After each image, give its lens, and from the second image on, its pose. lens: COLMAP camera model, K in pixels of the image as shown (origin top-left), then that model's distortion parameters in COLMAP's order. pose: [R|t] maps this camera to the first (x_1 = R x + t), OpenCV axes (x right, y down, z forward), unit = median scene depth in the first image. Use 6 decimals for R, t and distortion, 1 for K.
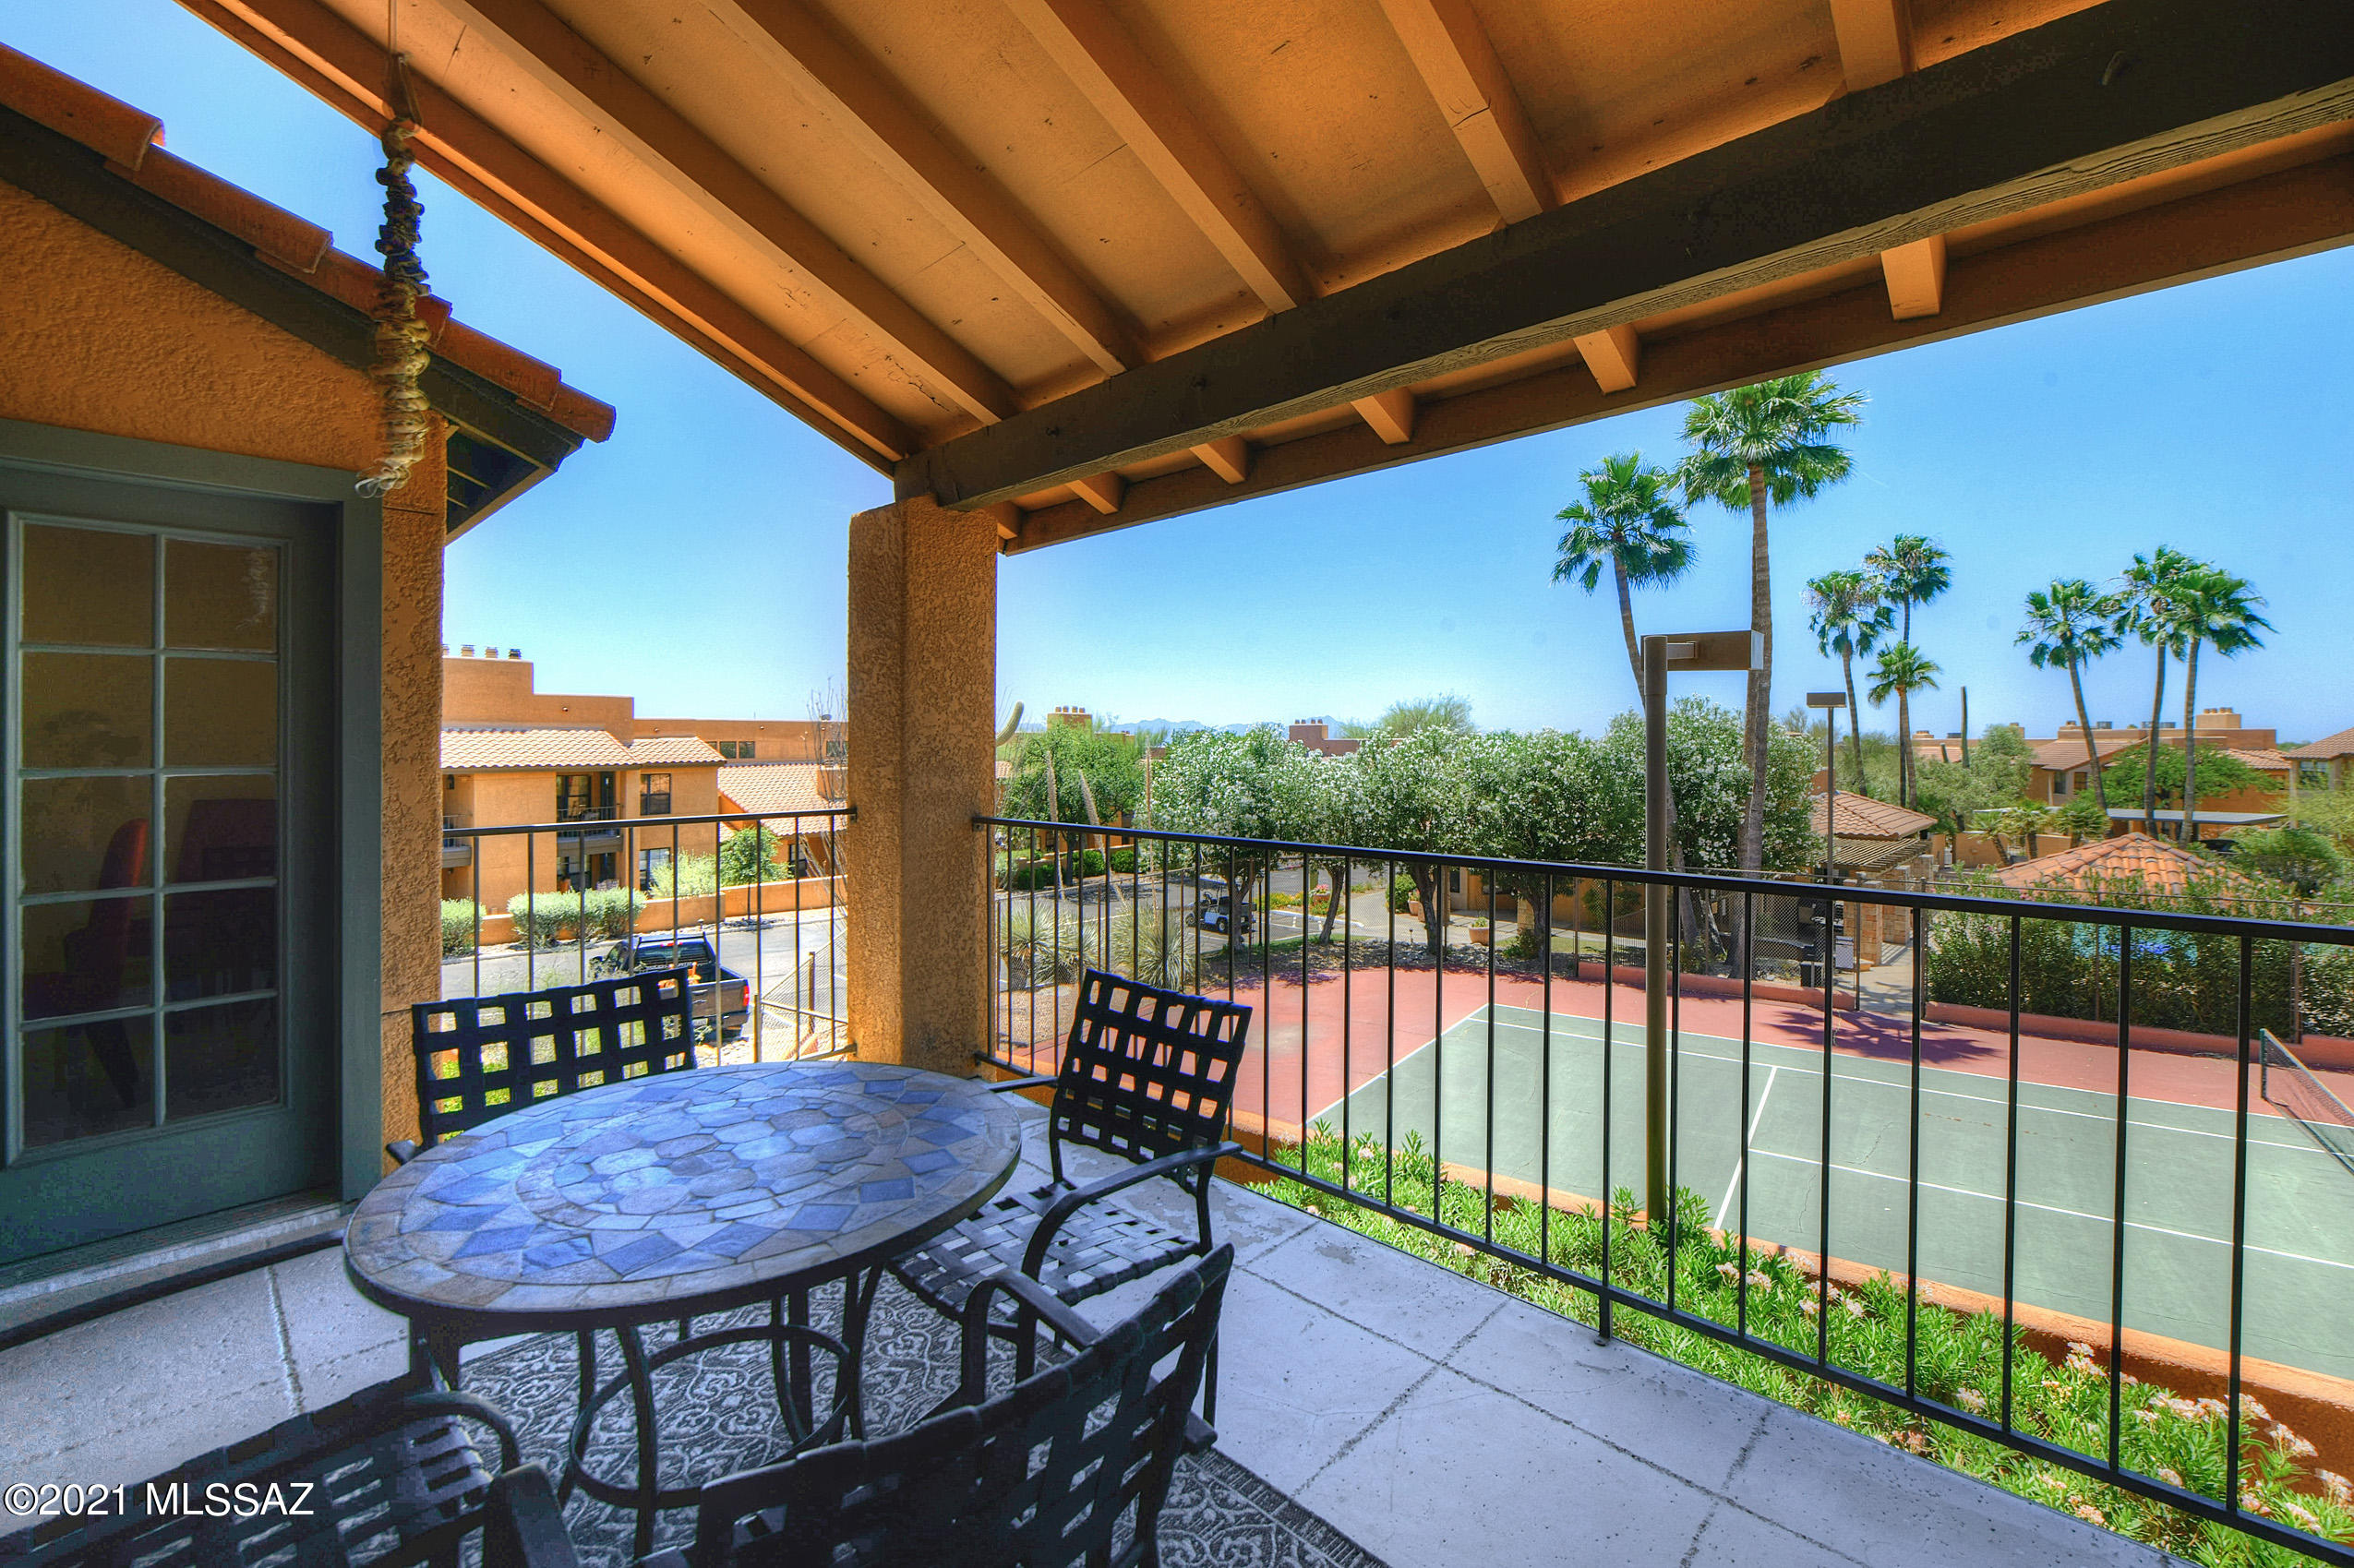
lens RADIAL K [[987.6, 0, 1200.0], [0, 987.6, 764.4], [0, 0, 1]] dist [-0.006208, -0.000643]
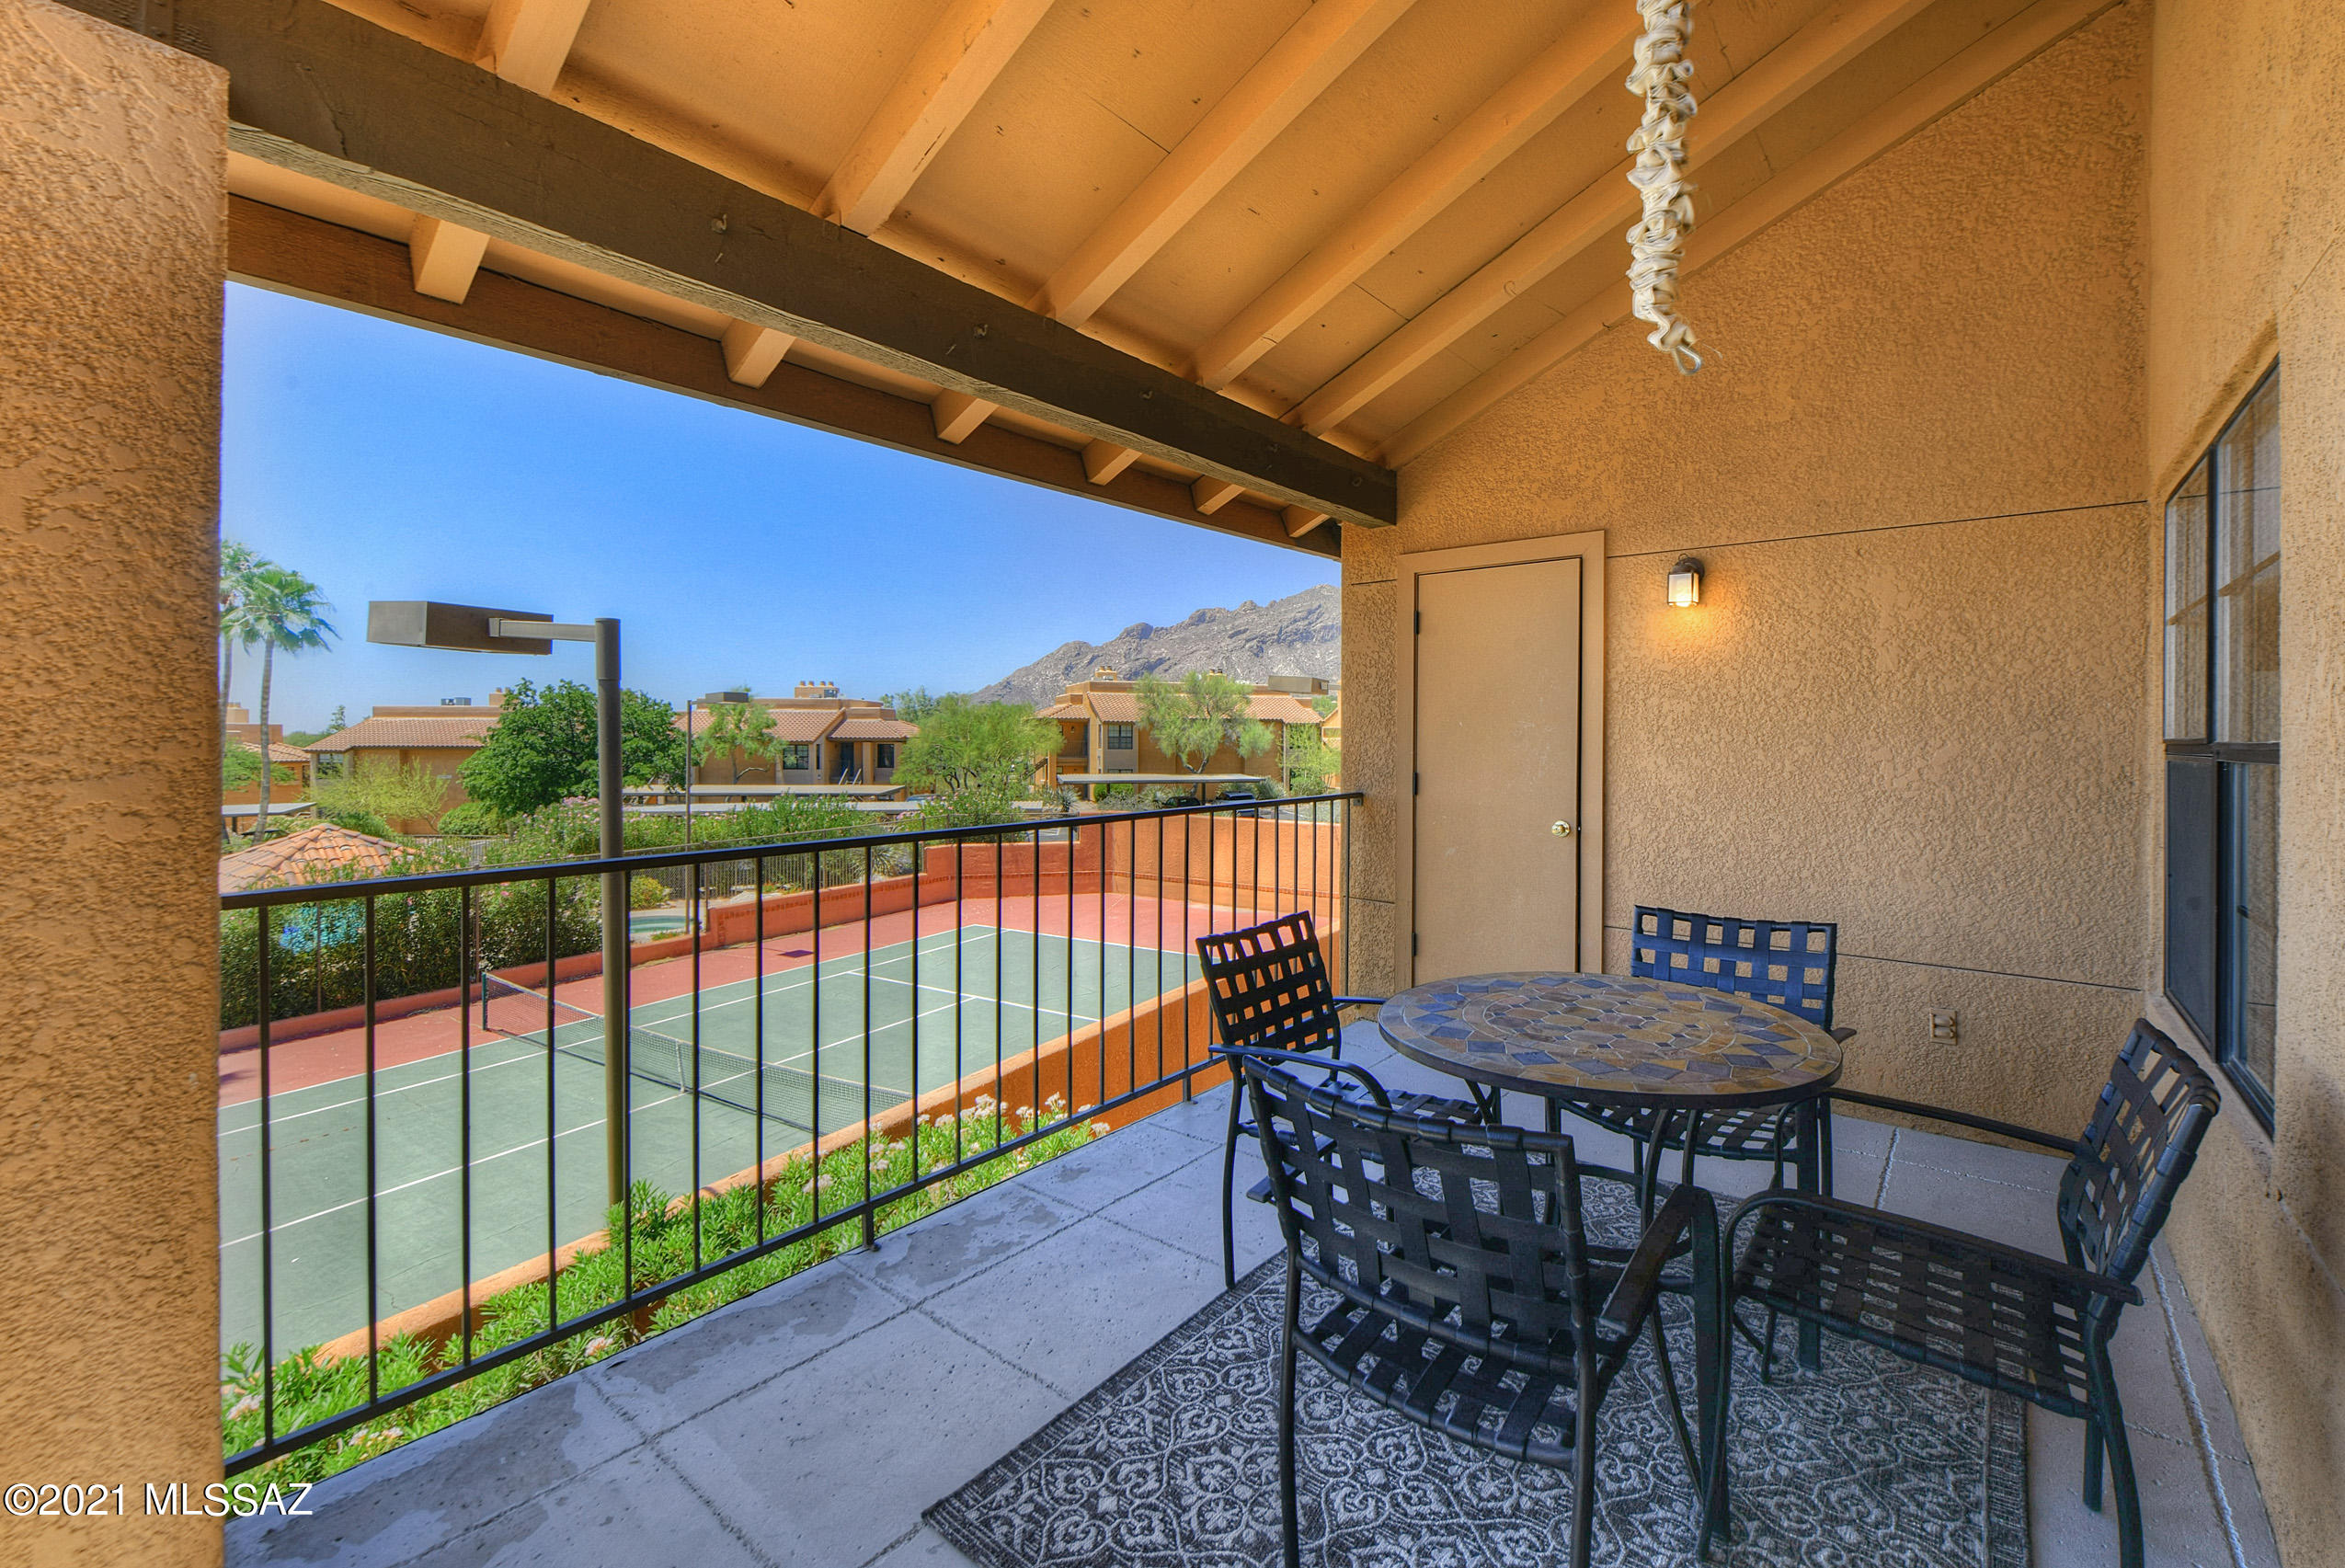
lens RADIAL K [[984.0, 0, 1236.3], [0, 984.0, 754.4], [0, 0, 1]] dist [-0.006208, -0.000643]
pose [[-0.054770, -0.019975, 0.998299, -0.090587], [0.024291, 0.999477, 0.021331, -0.000435], [-0.998203, 0.025418, -0.054256, 0.079326]]
